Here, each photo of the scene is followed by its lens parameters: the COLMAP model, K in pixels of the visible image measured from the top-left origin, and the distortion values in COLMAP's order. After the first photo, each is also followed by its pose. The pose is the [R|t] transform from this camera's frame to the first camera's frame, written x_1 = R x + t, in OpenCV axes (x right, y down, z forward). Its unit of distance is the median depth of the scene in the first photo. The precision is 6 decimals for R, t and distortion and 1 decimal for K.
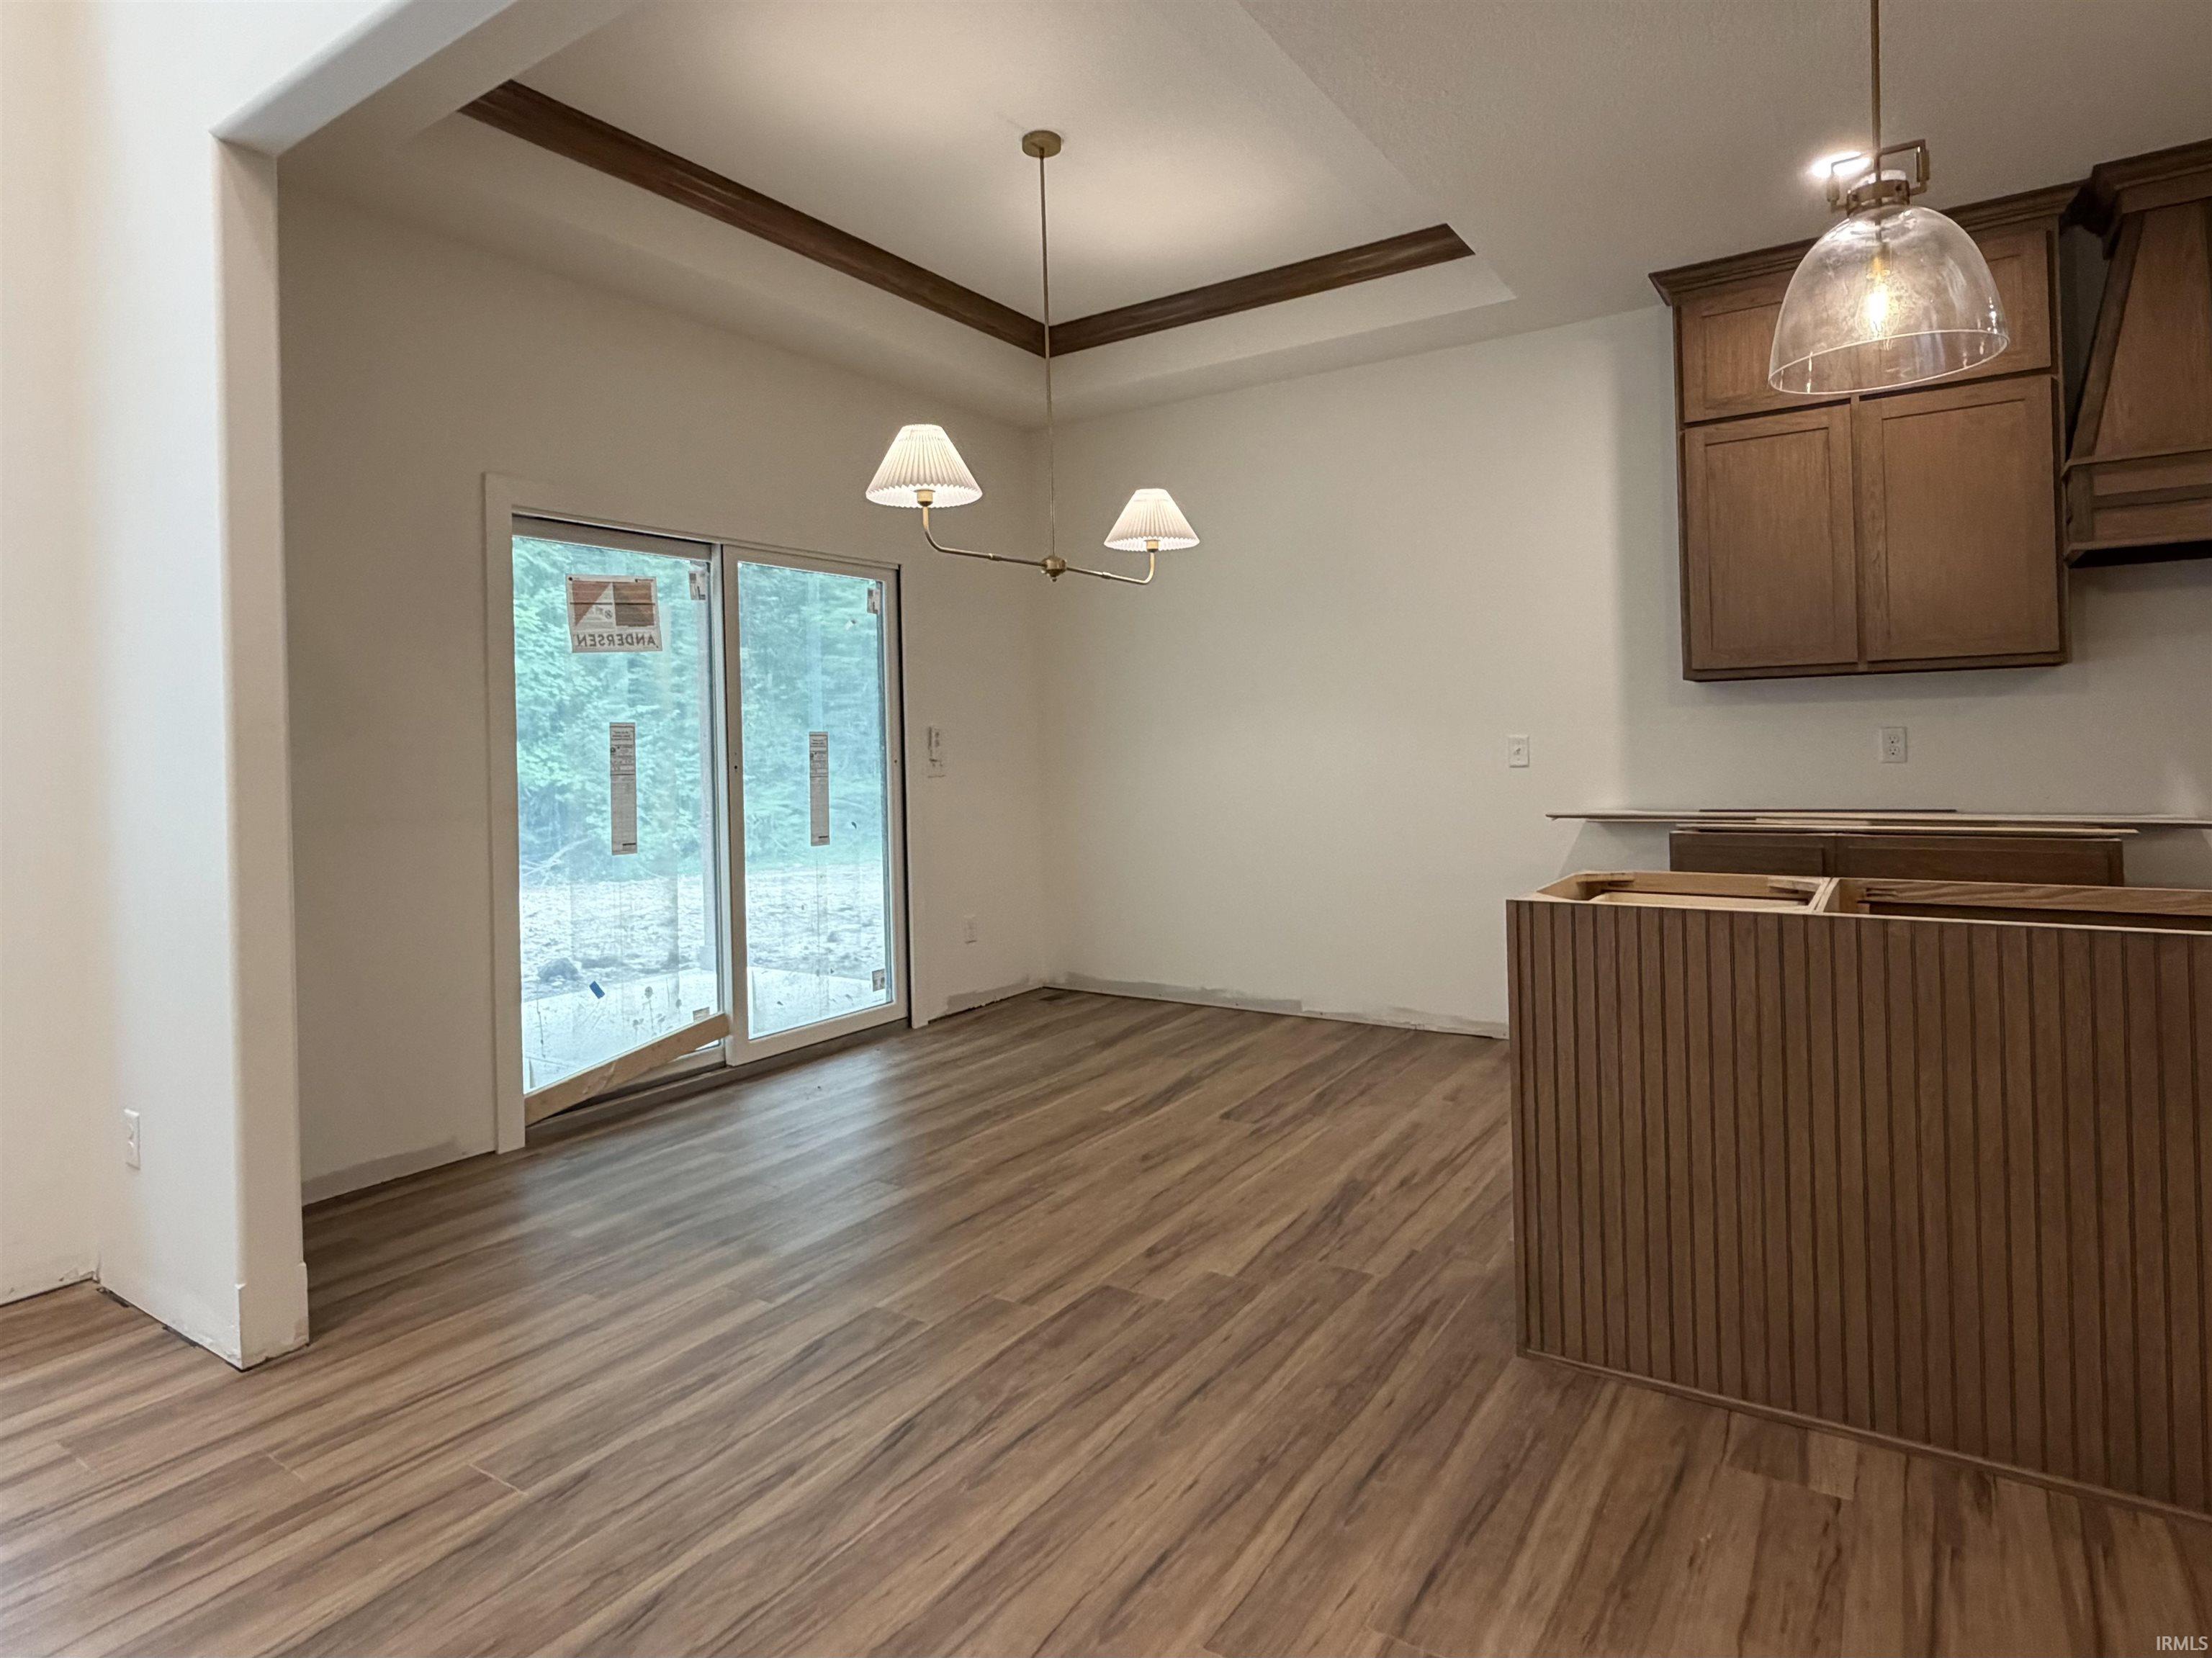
lens RADIAL K [[1234.0, 0, 1108.1], [0, 1234.0, 731.5], [0, 0, 1]] dist [0.000442, -0.000001]
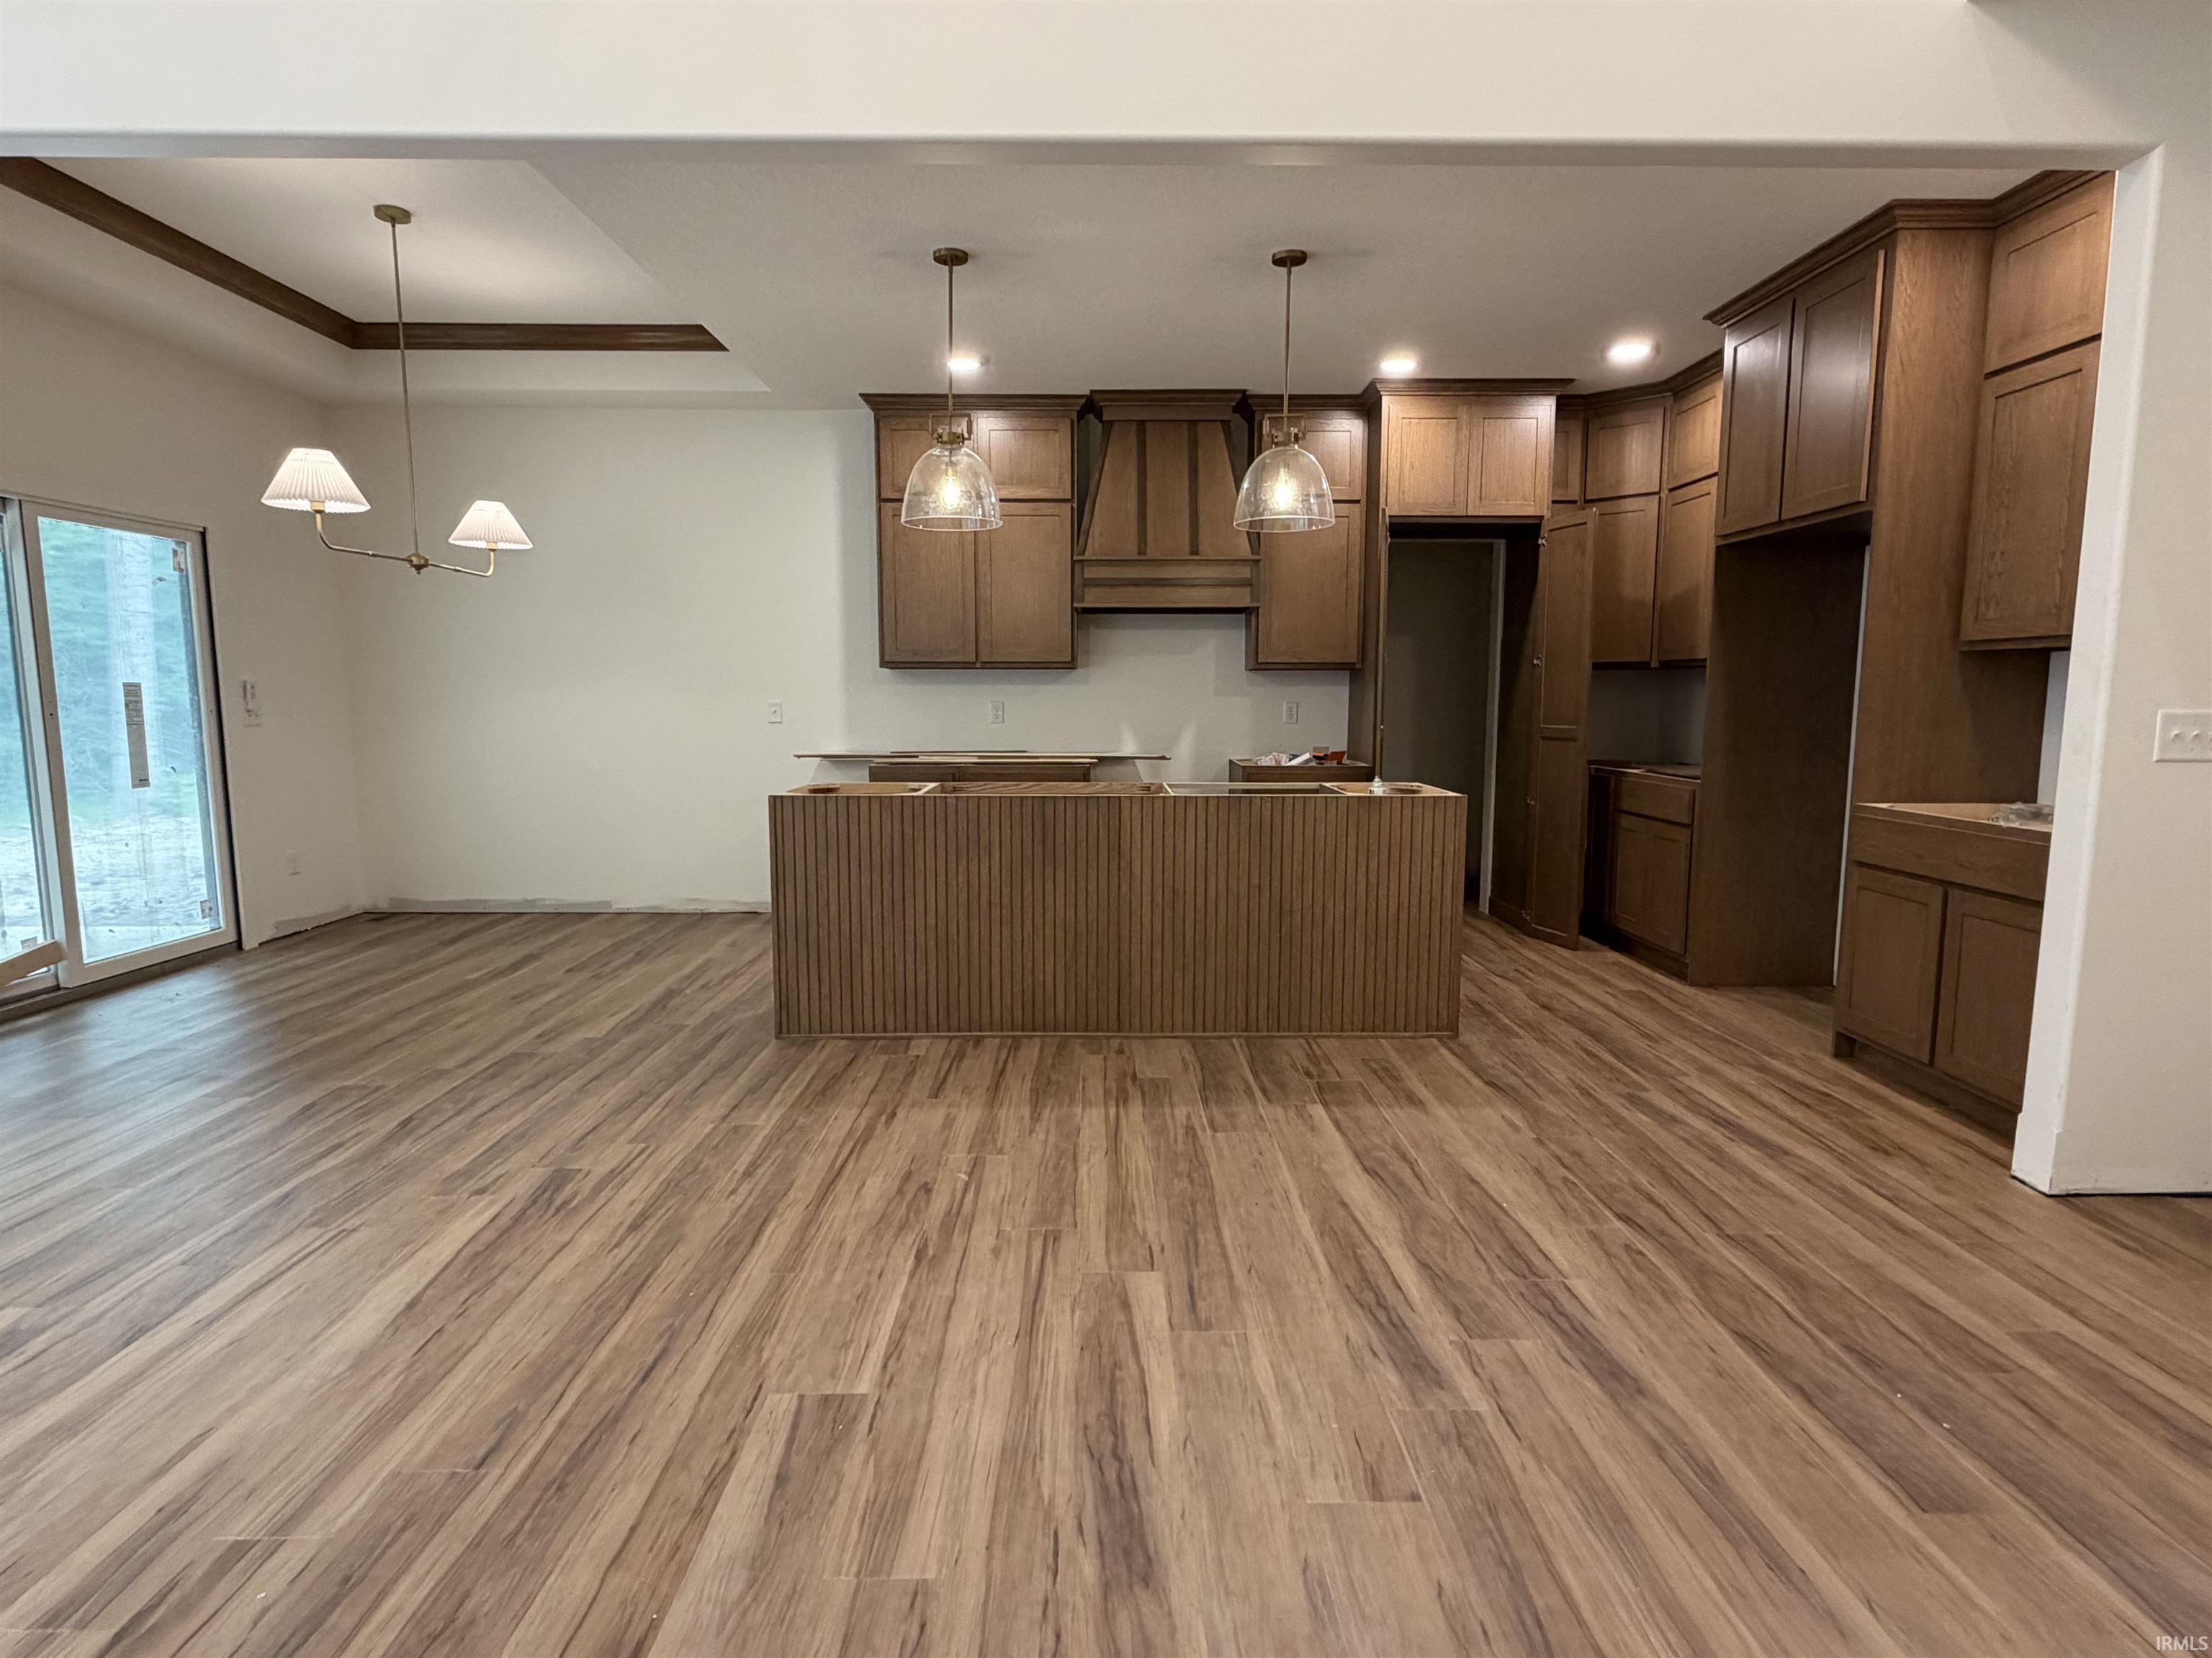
lens RADIAL K [[1163.0, 0, 1106.0], [0, 1163.0, 829.0], [0, 0, 1]] dist [0.002035, 0.000132]
pose [[0.826855, -0.039248, 0.561044, -0.169046], [-0.027048, 0.993633, 0.109373, -0.010866], [-0.561764, -0.105610, 0.820529, -0.509470]]
